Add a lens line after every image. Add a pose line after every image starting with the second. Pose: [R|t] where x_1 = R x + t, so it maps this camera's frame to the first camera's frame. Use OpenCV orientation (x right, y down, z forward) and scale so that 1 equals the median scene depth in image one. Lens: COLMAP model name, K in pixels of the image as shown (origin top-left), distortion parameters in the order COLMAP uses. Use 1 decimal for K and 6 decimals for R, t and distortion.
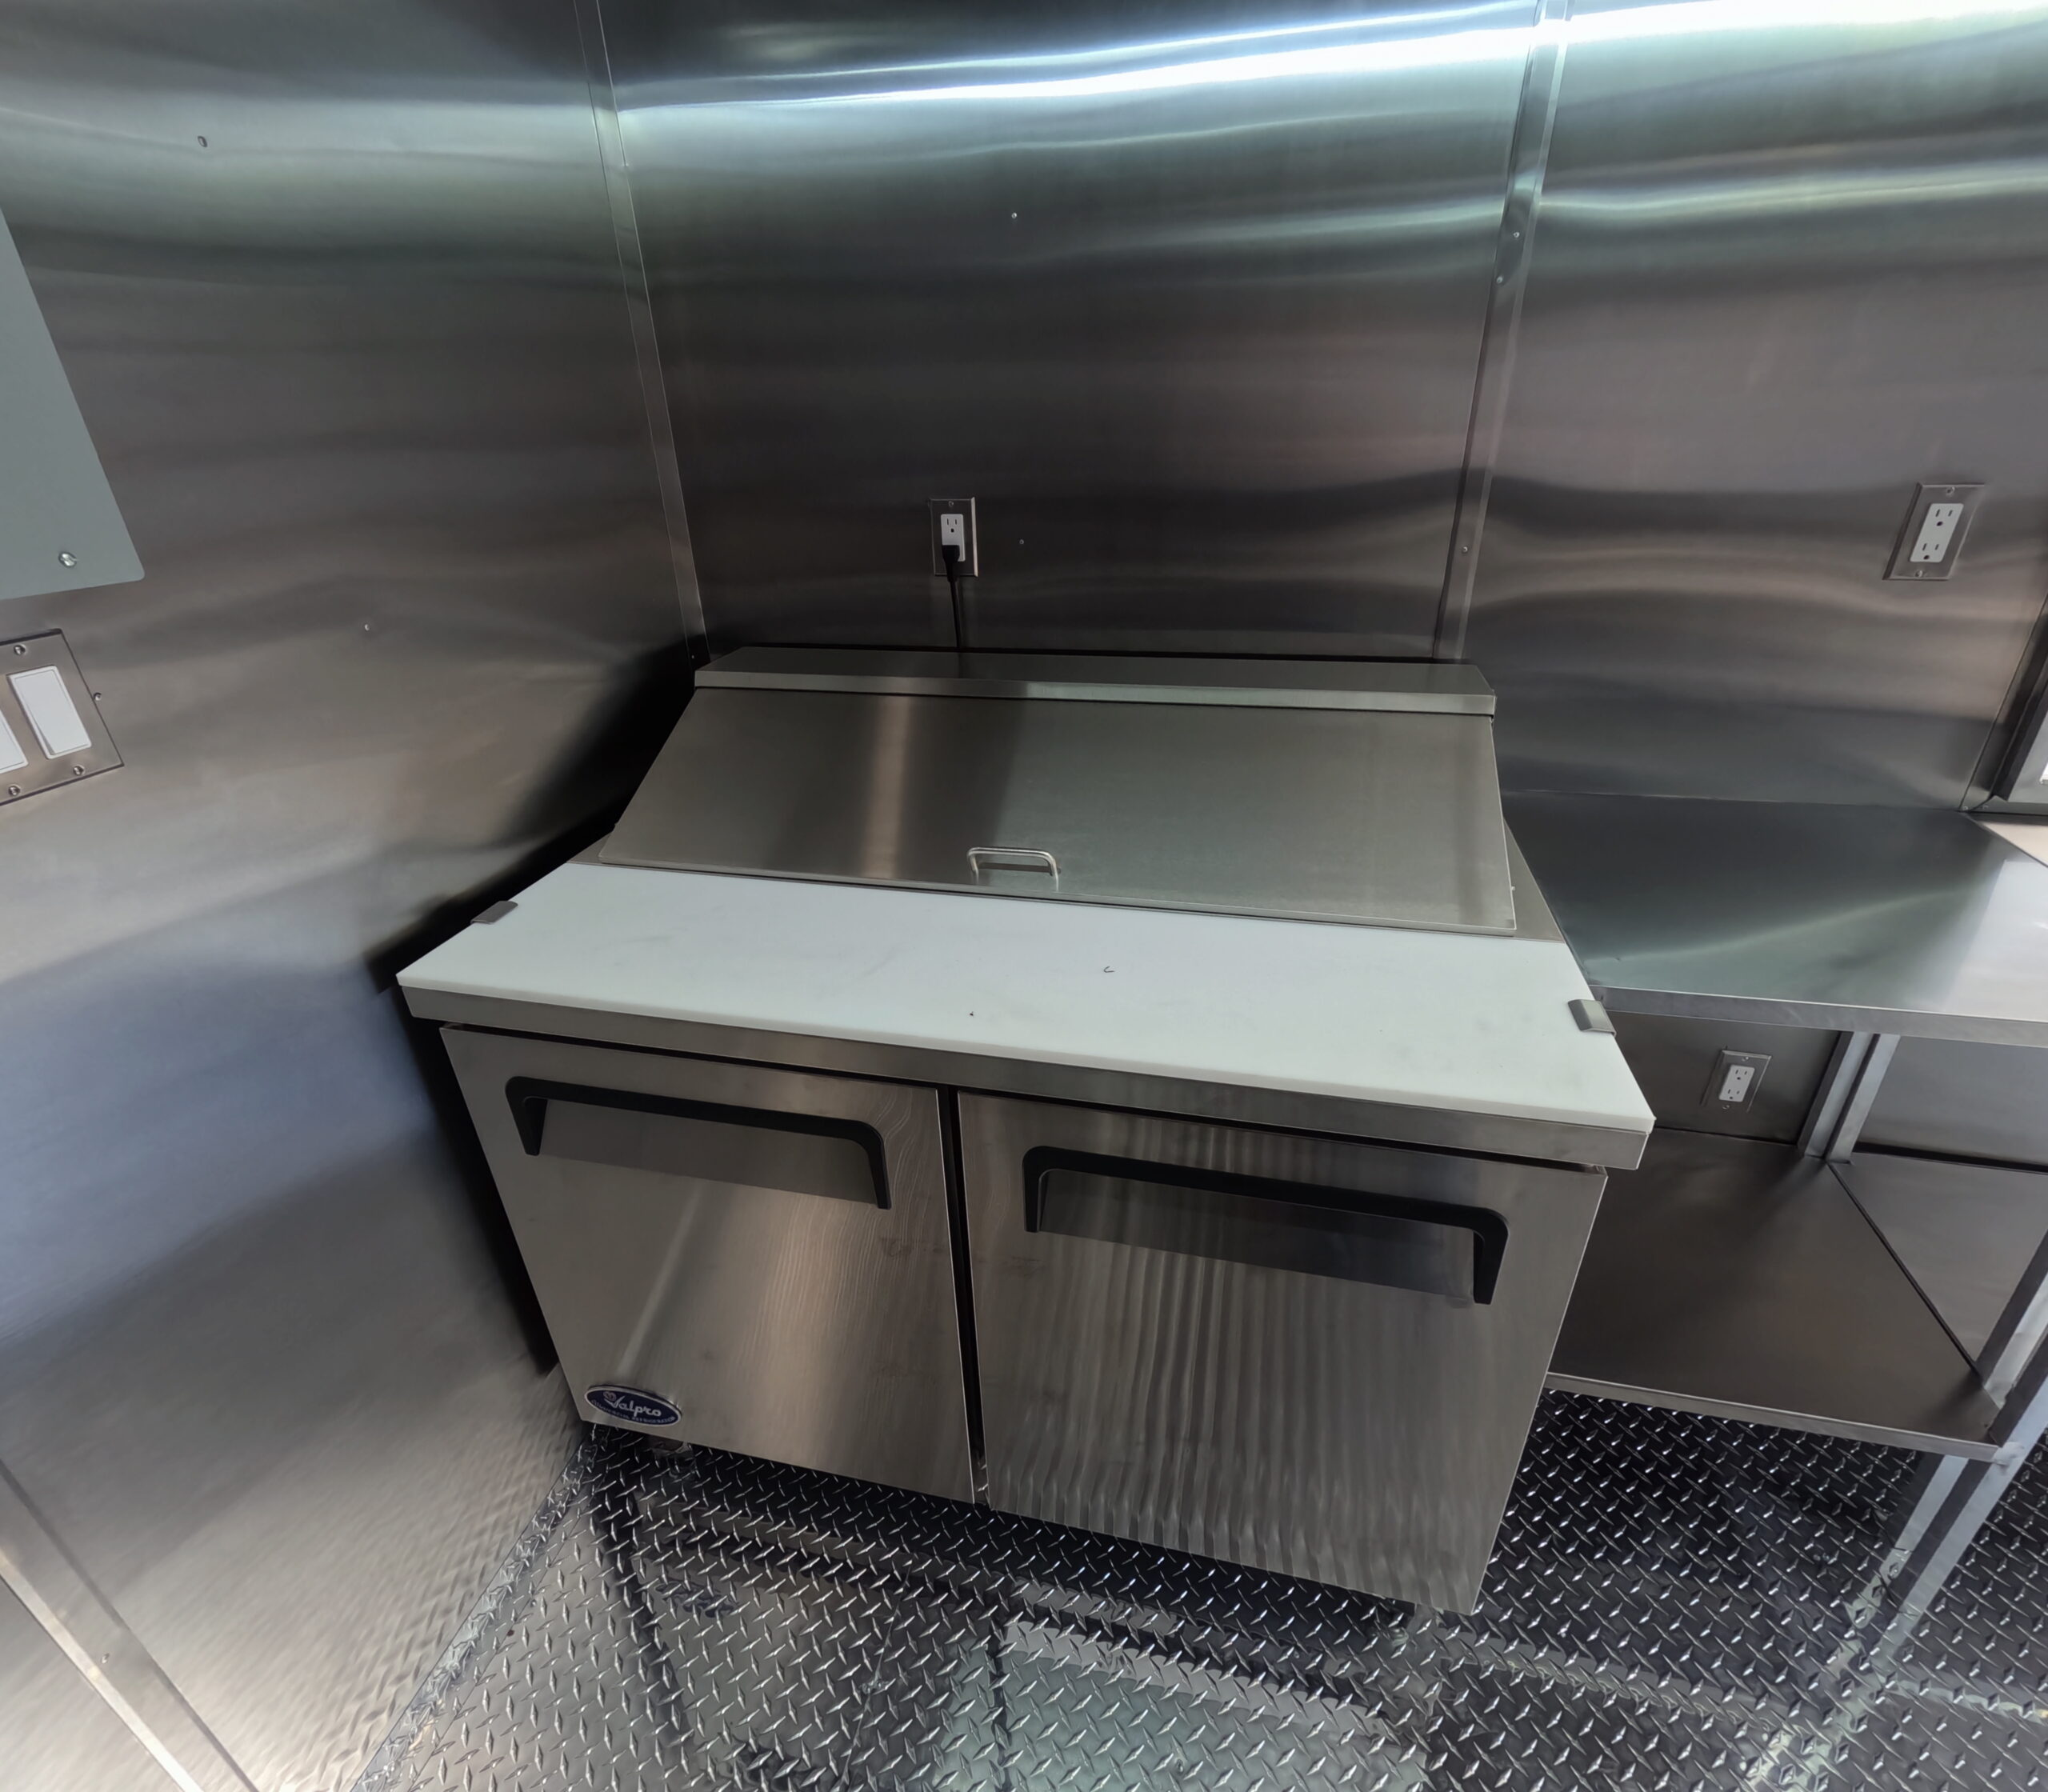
lens RADIAL K [[985.6, 0, 1024.0], [0, 985.6, 896.0], [0, 0, 1]] dist [0.001573, 0.000994]
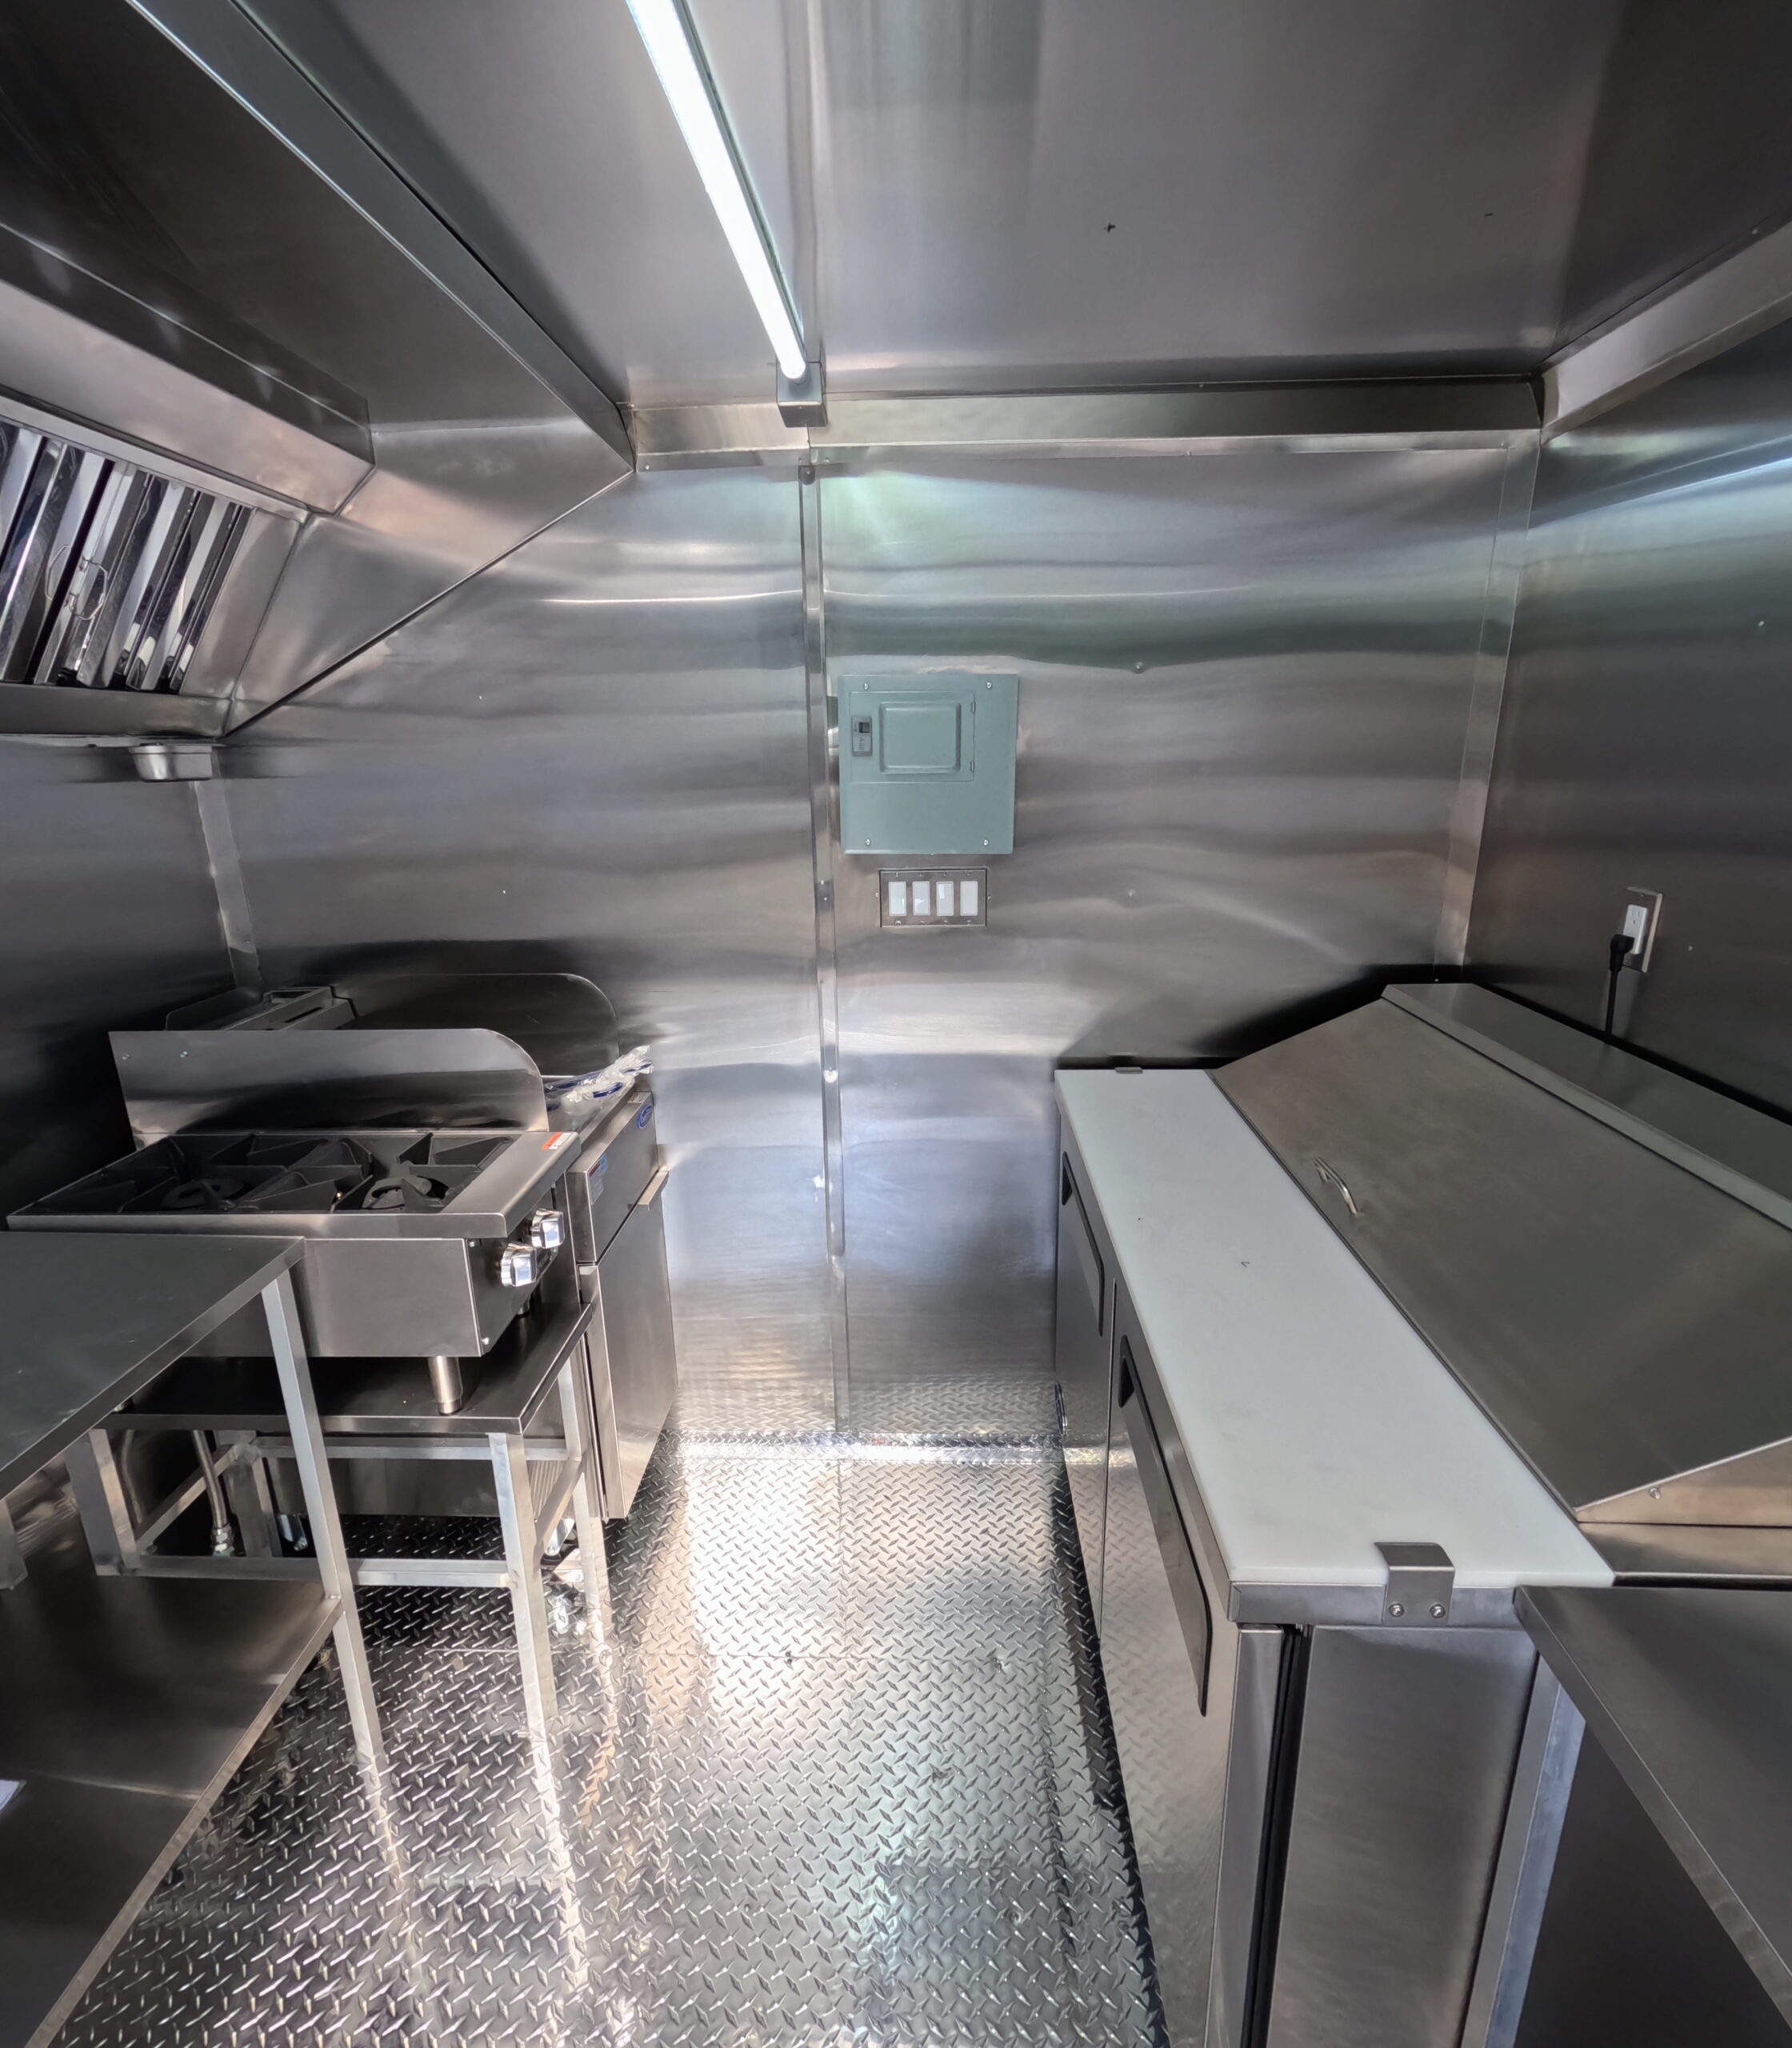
lens RADIAL K [[983.4, 0, 889.5], [0, 983.4, 1018.6], [0, 0, 1]] dist [-0.004941, 0.006006]
pose [[0.190589, 0.289966, -0.937867, 0.807110], [-0.432370, 0.882516, 0.184989, -0.172546], [0.881324, 0.370249, 0.293571, 0.134357]]
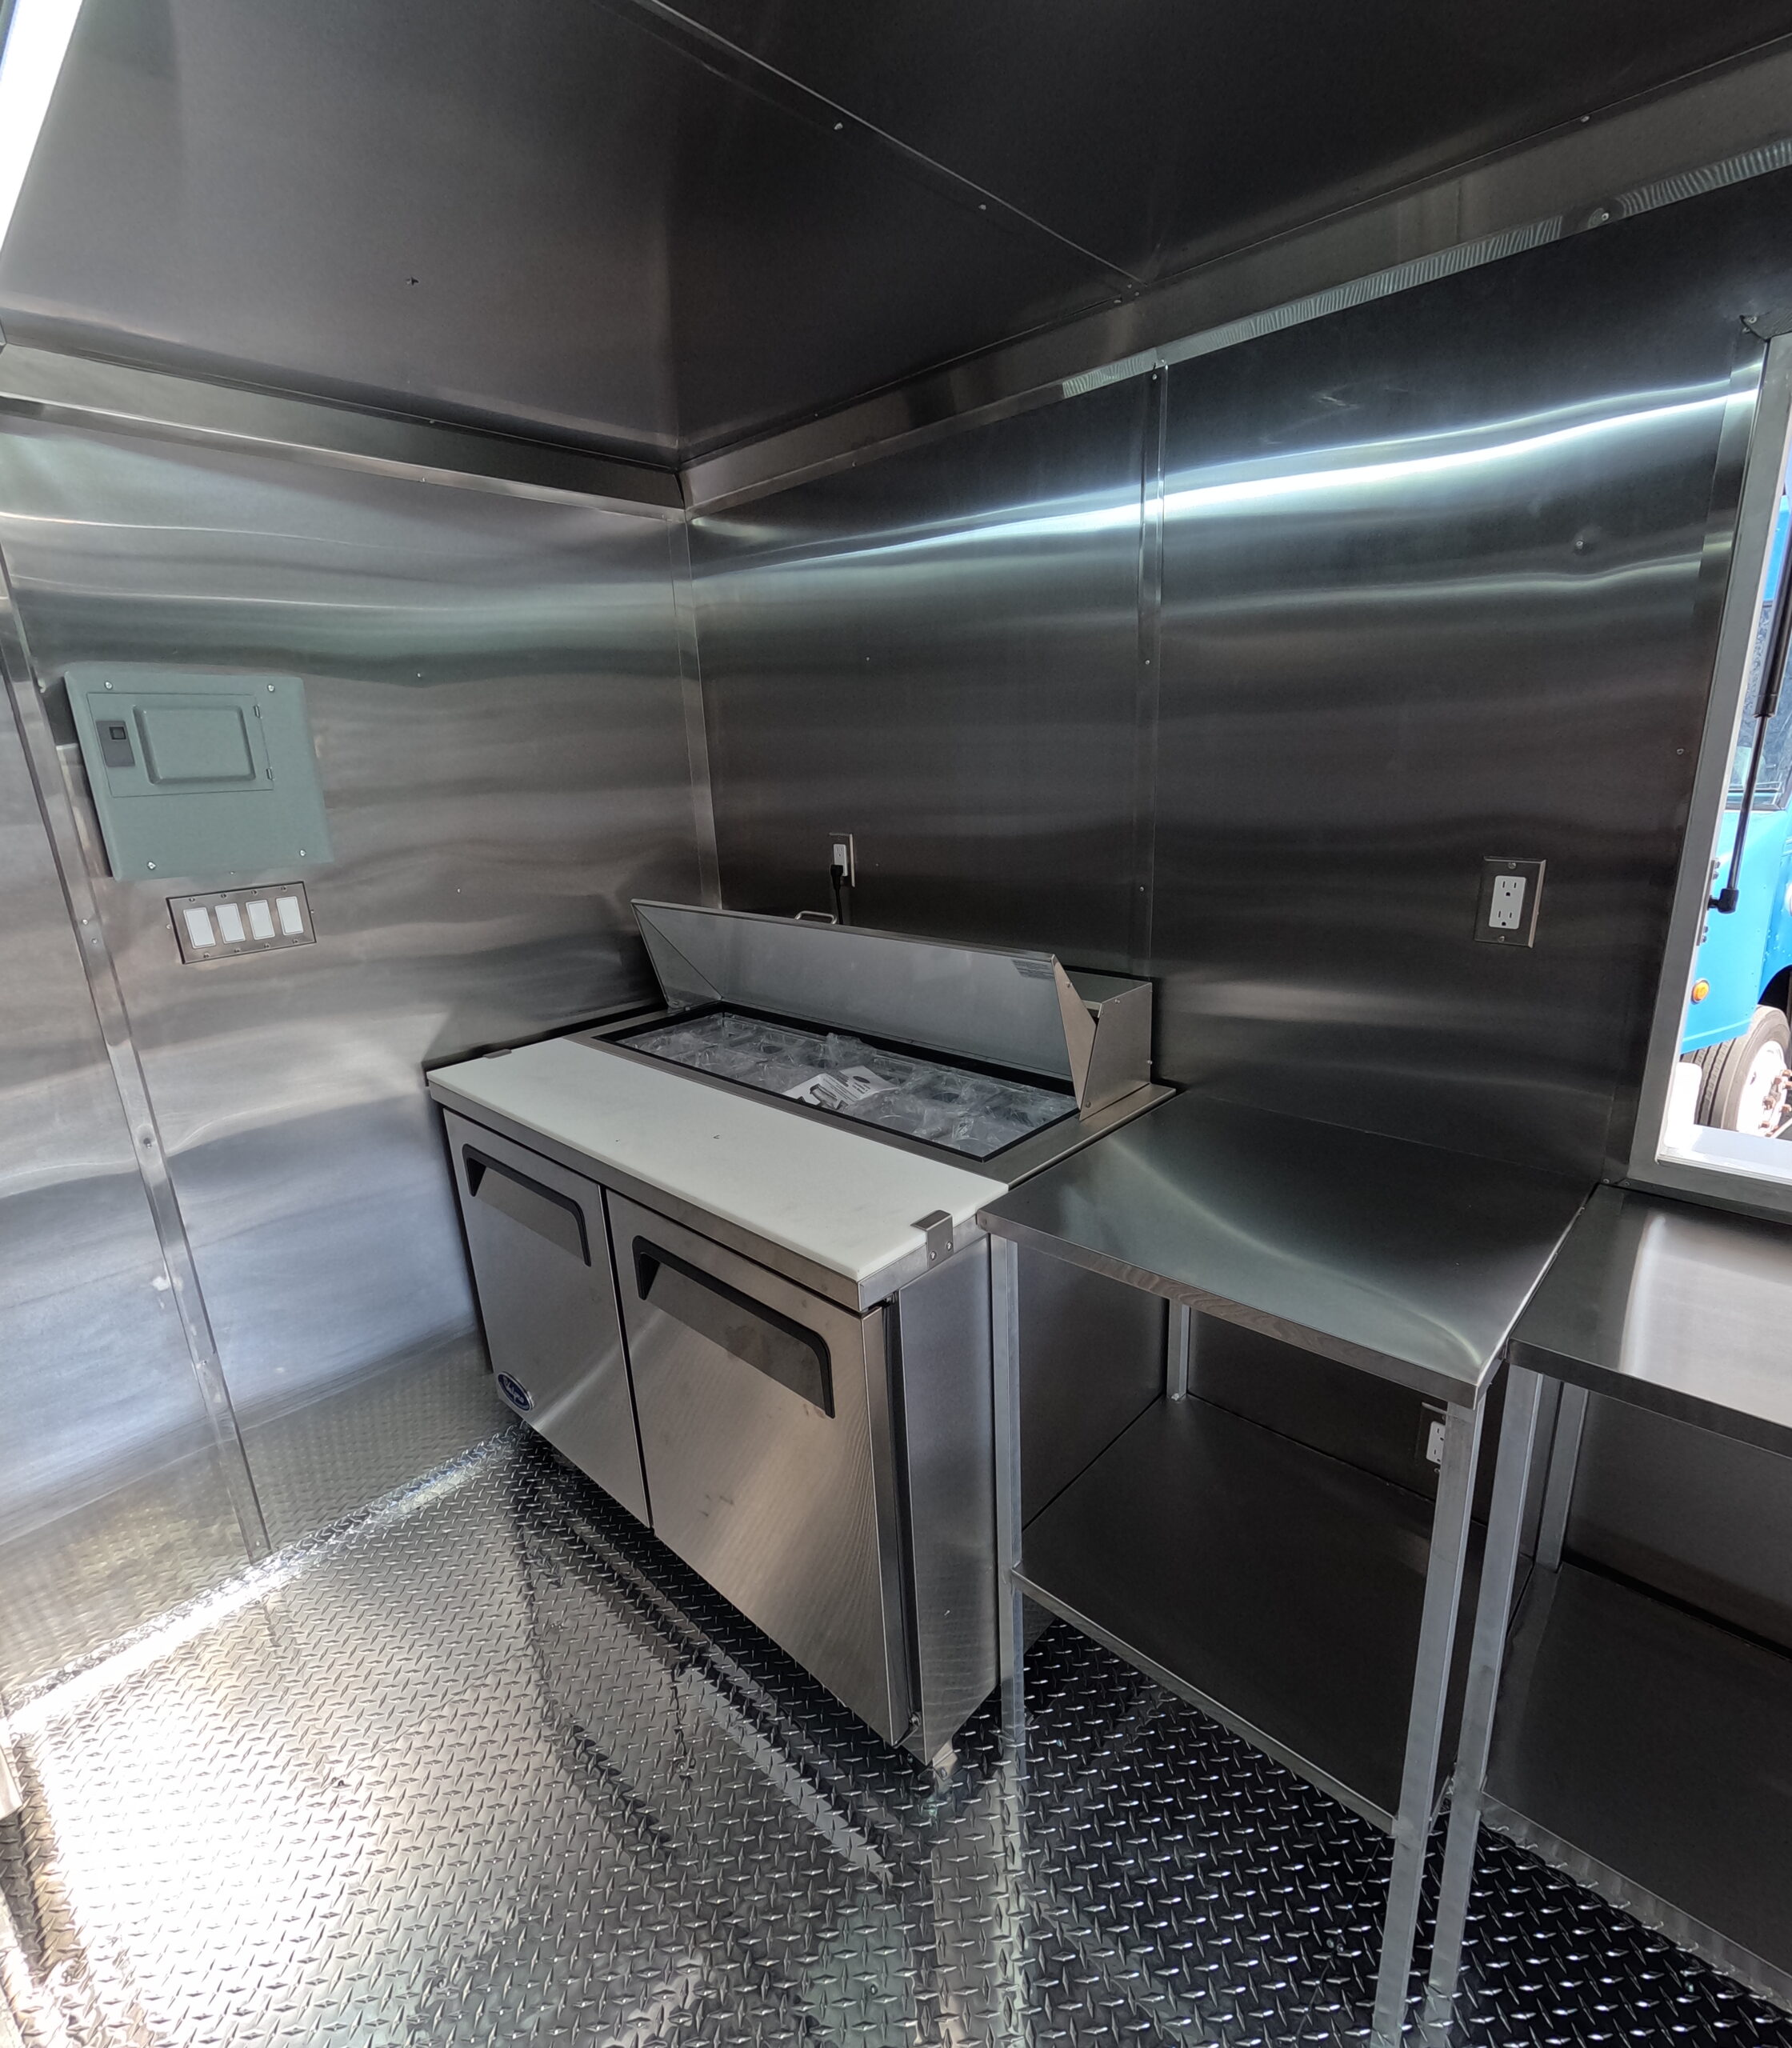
lens RADIAL K [[985.6, 0, 904.0], [0, 985.6, 1018.1], [0, 0, 1]] dist [0.001573, 0.000994]
pose [[0.873411, 0.126938, -0.470148, 0.811350], [-0.205989, 0.971110, -0.120478, 0.015542], [0.441272, 0.202072, 0.874326, -0.189299]]
